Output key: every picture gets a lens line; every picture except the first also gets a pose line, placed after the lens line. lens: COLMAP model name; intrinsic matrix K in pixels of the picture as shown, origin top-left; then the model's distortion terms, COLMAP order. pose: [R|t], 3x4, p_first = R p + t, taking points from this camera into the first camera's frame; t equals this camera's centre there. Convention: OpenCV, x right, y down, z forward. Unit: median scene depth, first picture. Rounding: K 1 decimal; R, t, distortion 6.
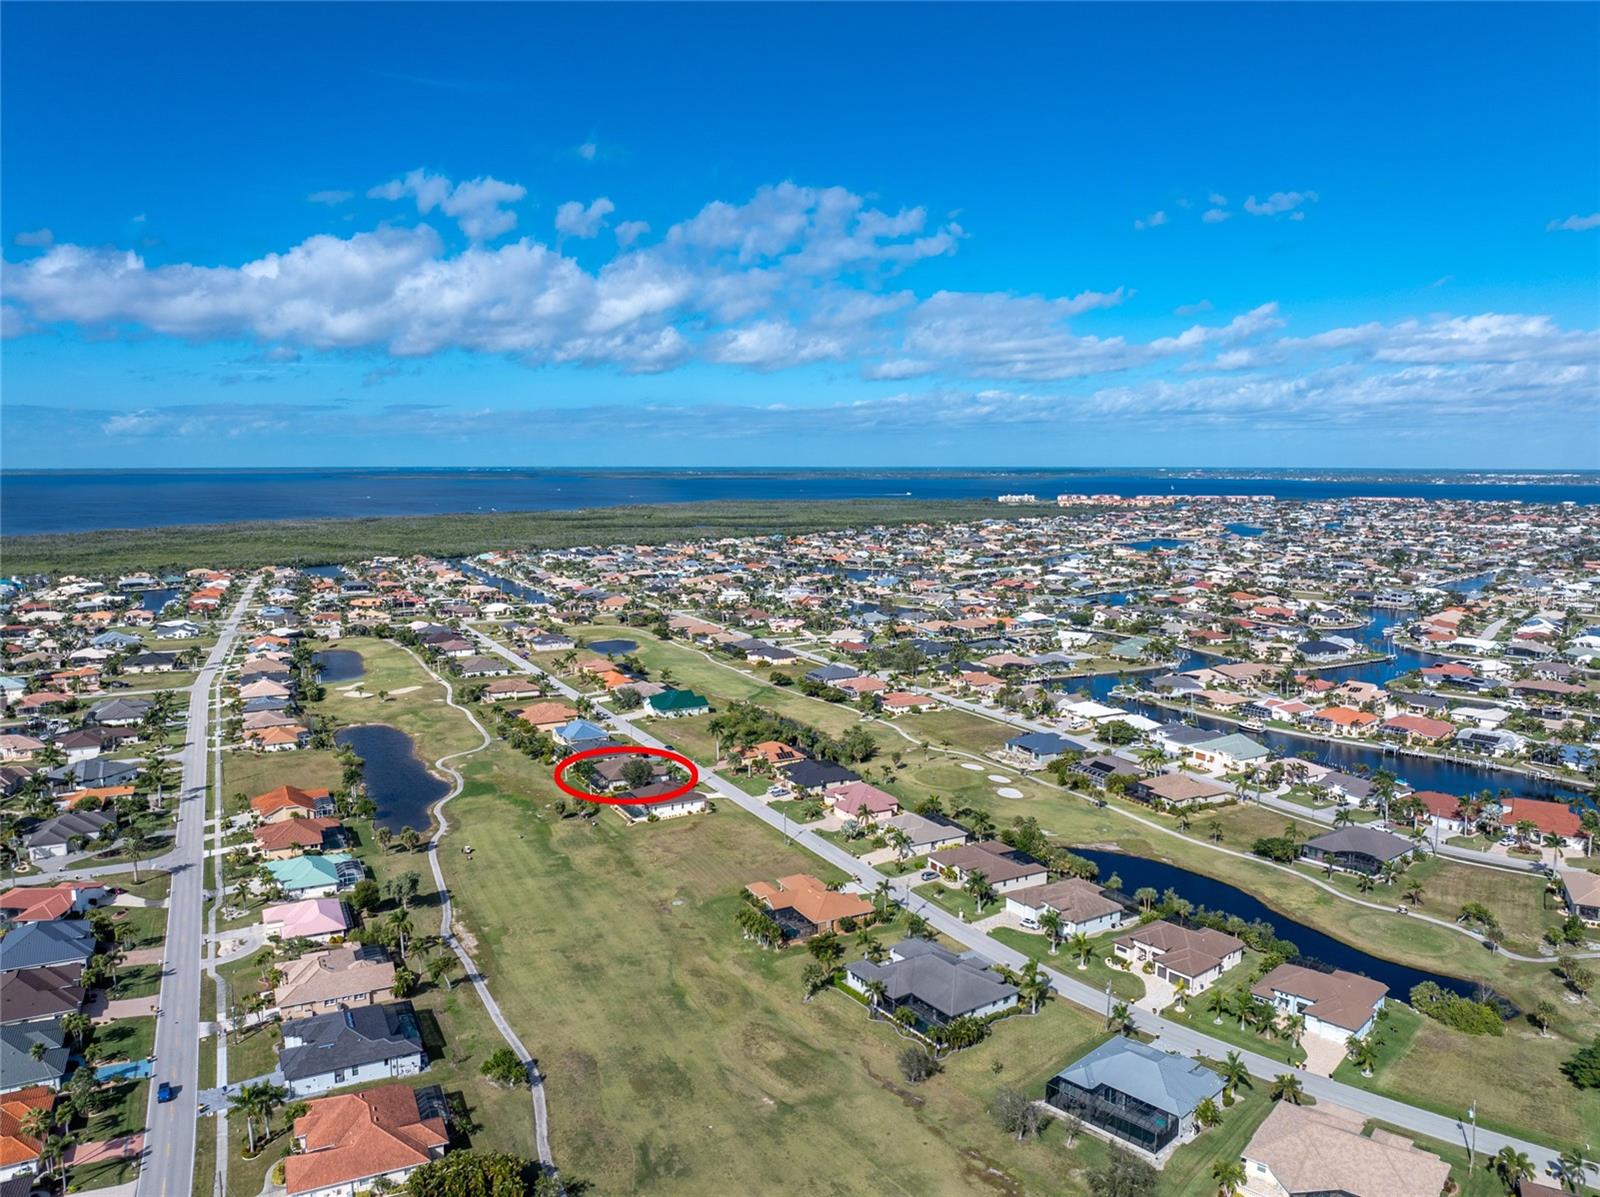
lens RADIAL K [[1138.0, 0, 811.9], [0, 1138.0, 589.4], [0, 0, 1]] dist [-0.030377, -0.006234]
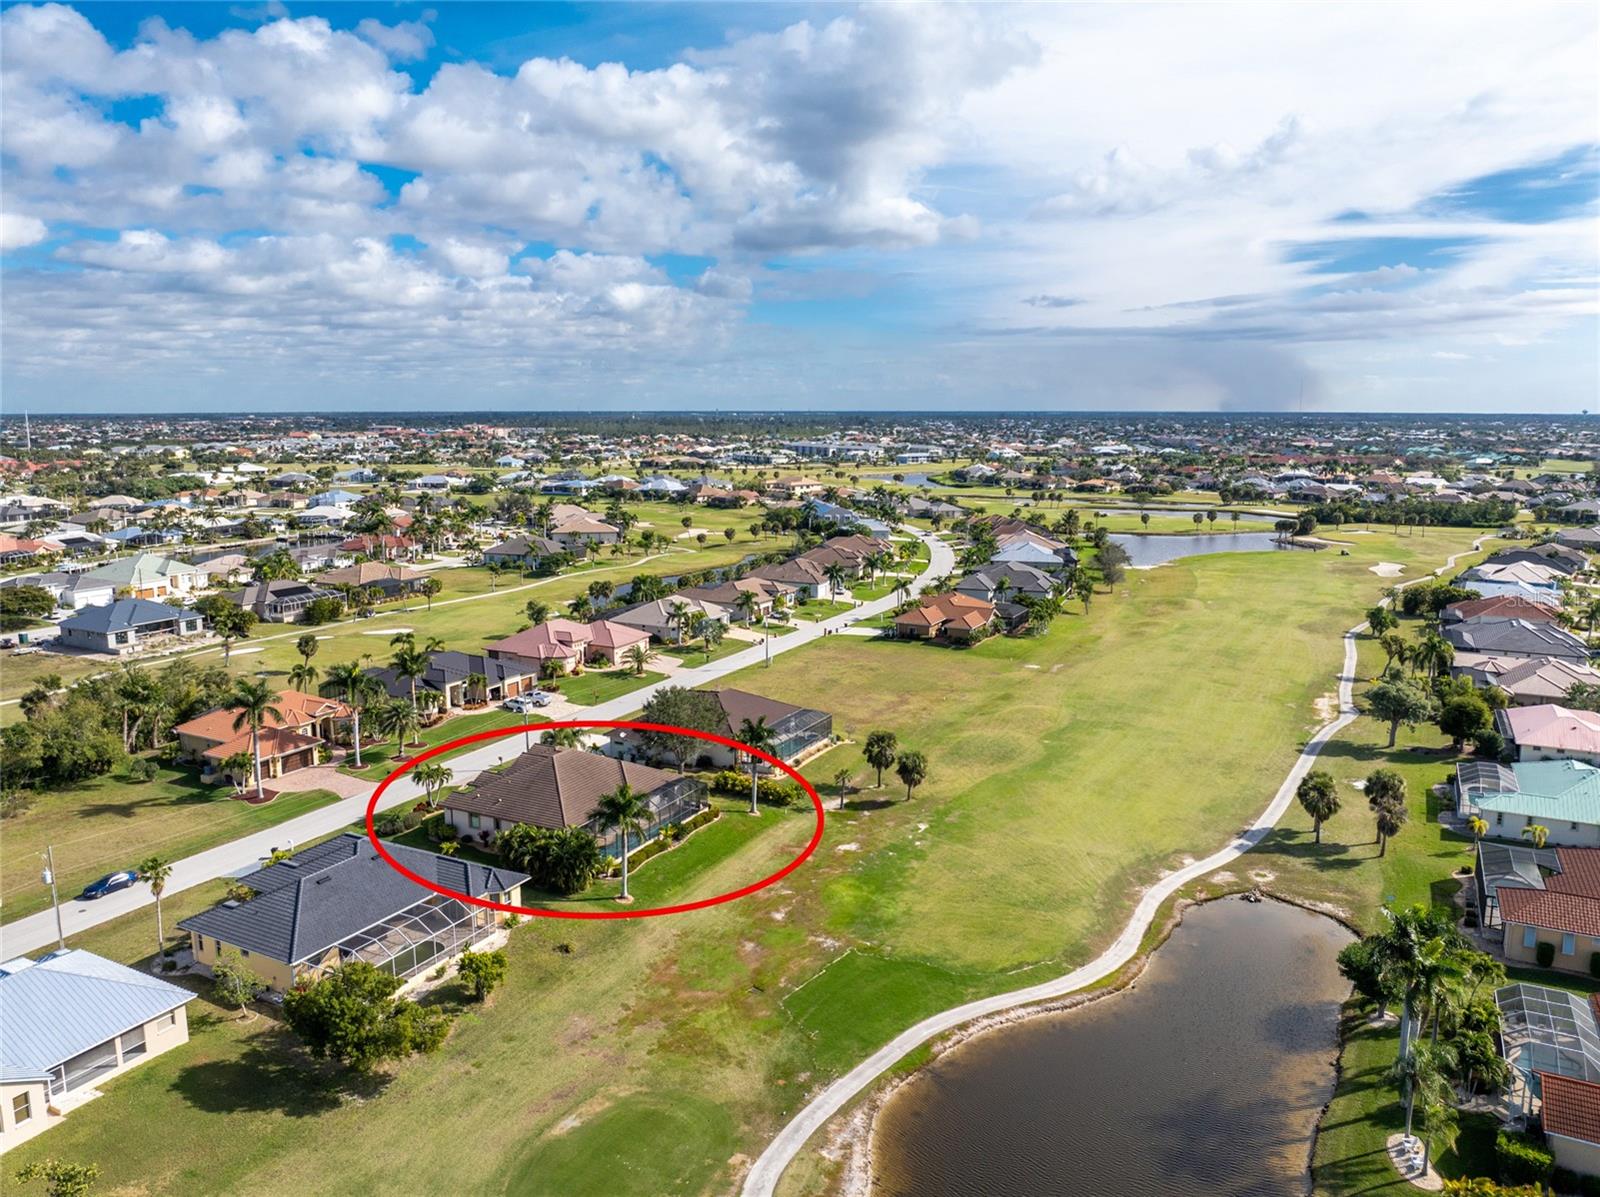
lens RADIAL K [[1138.0, 0, 811.9], [0, 1138.0, 589.4], [0, 0, 1]] dist [-0.030377, -0.006234]
pose [[-0.570449, -0.127809, 0.811328, -0.237065], [0.095685, 0.970750, 0.220200, 0.018324], [-0.815741, 0.203245, -0.541534, 0.563271]]
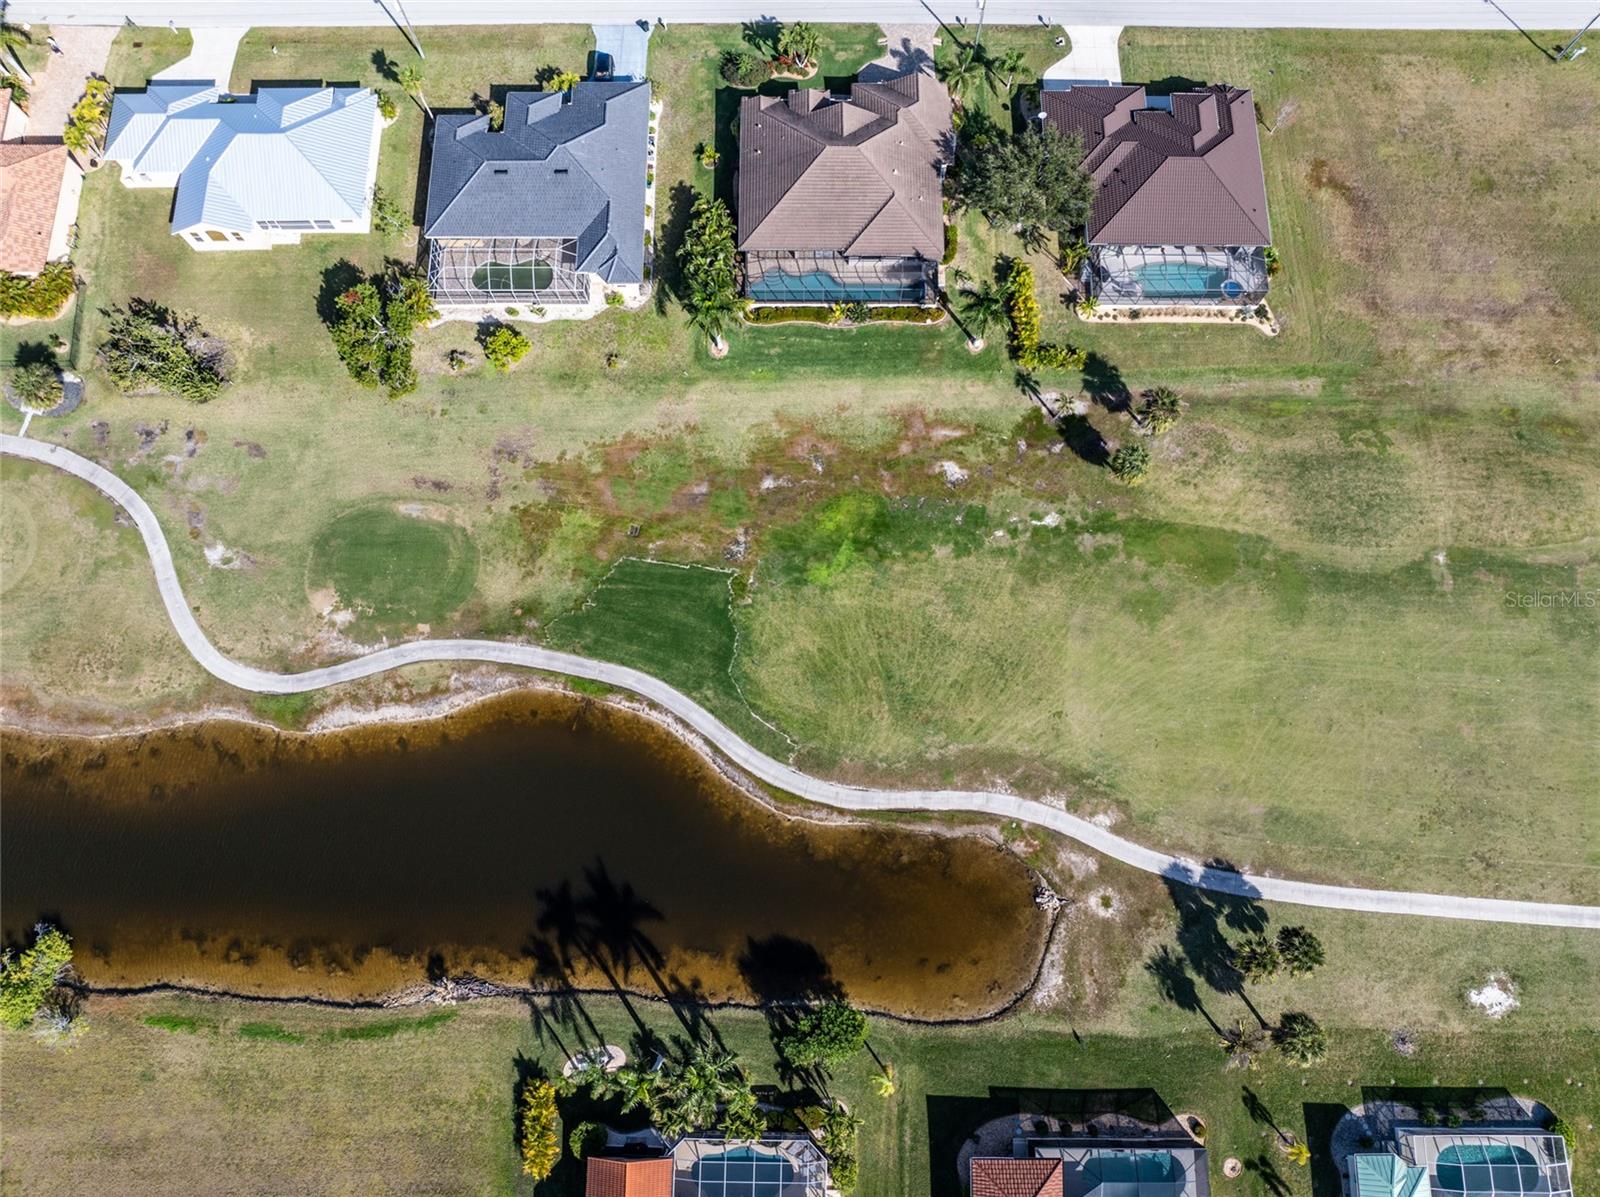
lens RADIAL K [[1138.0, 0, 811.9], [0, 1138.0, 589.4], [0, 0, 1]] dist [-0.030377, -0.006234]
pose [[0.475279, -0.850006, 0.227154, -0.167738], [0.093117, 0.305323, 0.947685, -0.046698], [-0.874894, -0.429263, 0.224263, 0.454316]]
